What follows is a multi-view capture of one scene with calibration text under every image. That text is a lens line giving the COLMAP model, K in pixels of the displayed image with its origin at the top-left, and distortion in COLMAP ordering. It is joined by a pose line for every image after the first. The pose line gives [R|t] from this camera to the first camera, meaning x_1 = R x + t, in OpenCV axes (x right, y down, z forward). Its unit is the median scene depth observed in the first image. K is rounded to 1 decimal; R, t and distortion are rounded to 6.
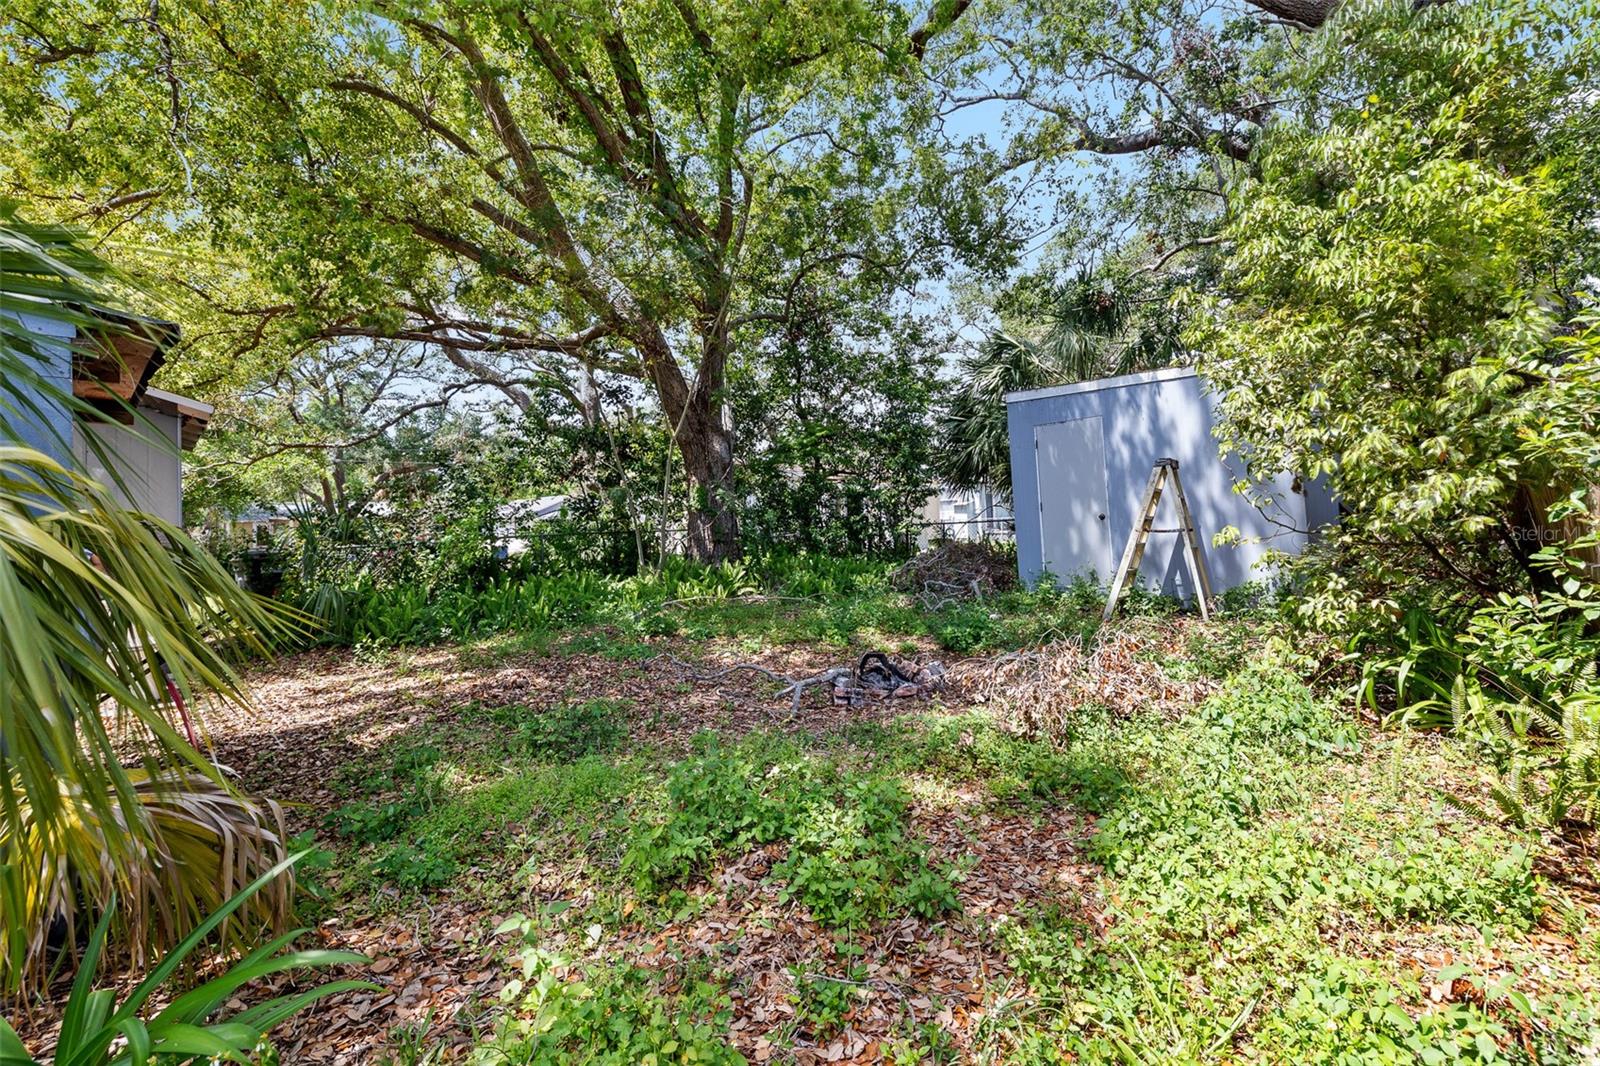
lens RADIAL K [[629.4, 0, 800.0], [0, 629.4, 533.0], [0, 0, 1]] dist [0.001026, 0.000021]
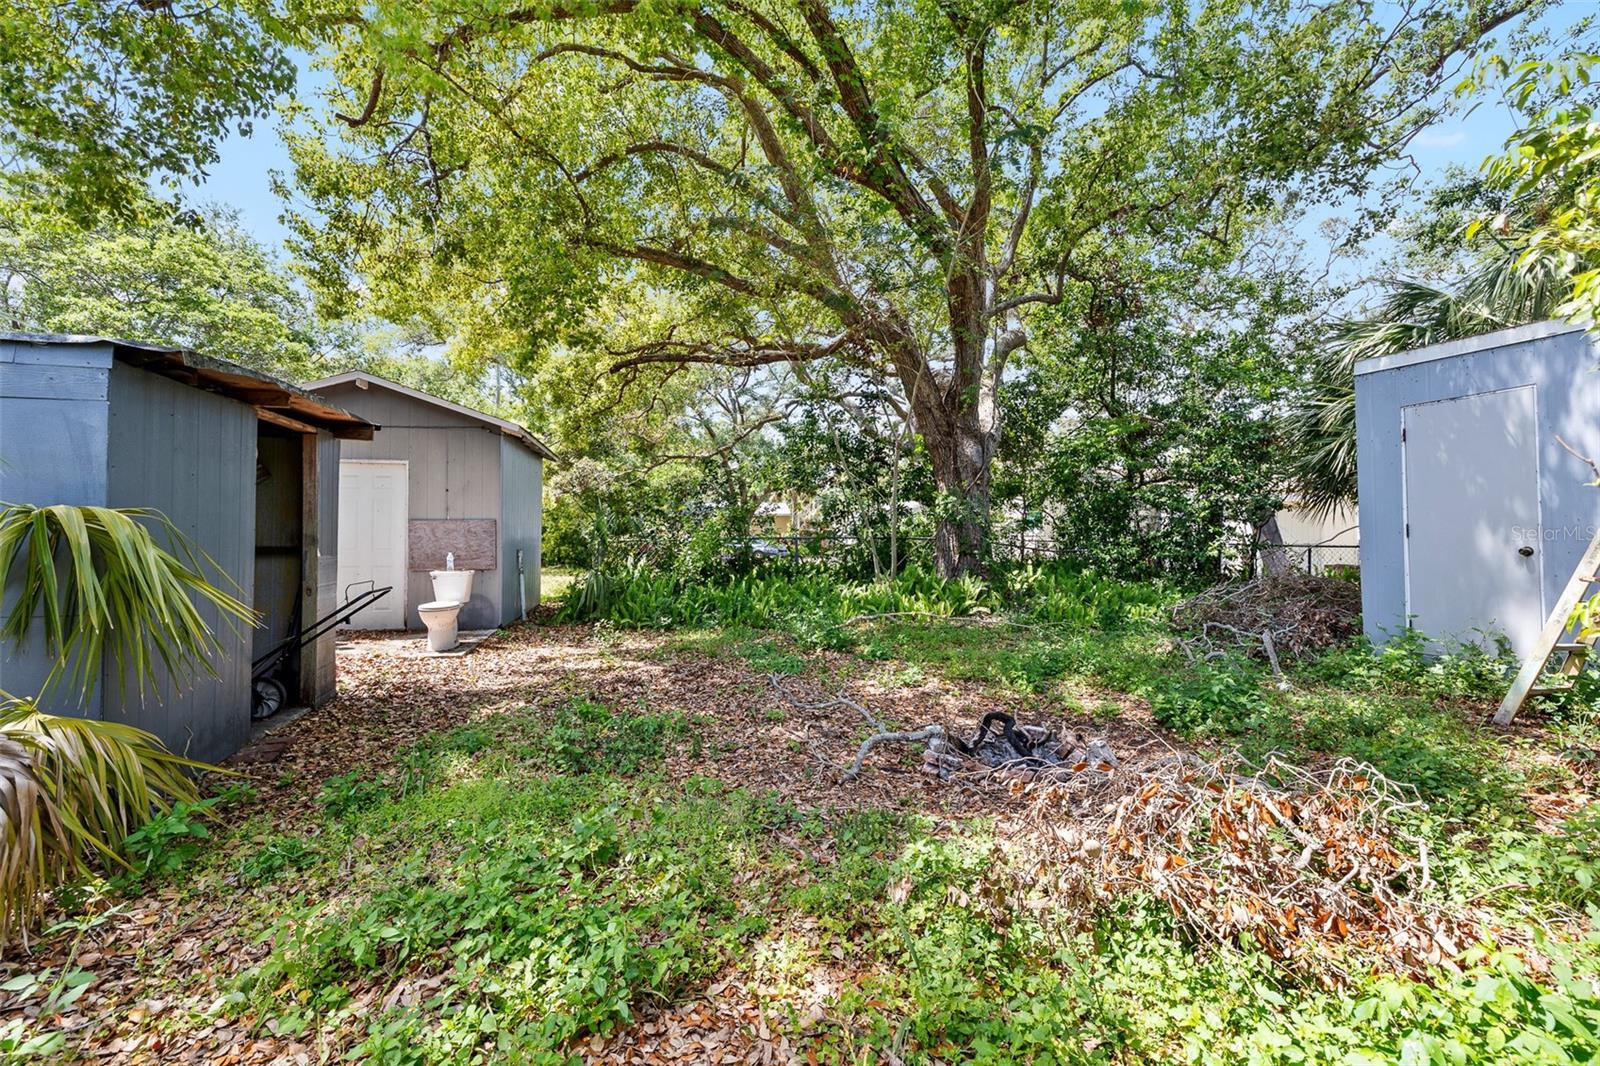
lens RADIAL K [[629.4, 0, 800.0], [0, 629.4, 533.0], [0, 0, 1]] dist [0.001026, 0.000021]
pose [[0.871188, 0.043881, -0.488984, 0.107628], [-0.048208, 0.998830, 0.003745, -0.007436], [0.488577, 0.020310, 0.872285, 0.083473]]
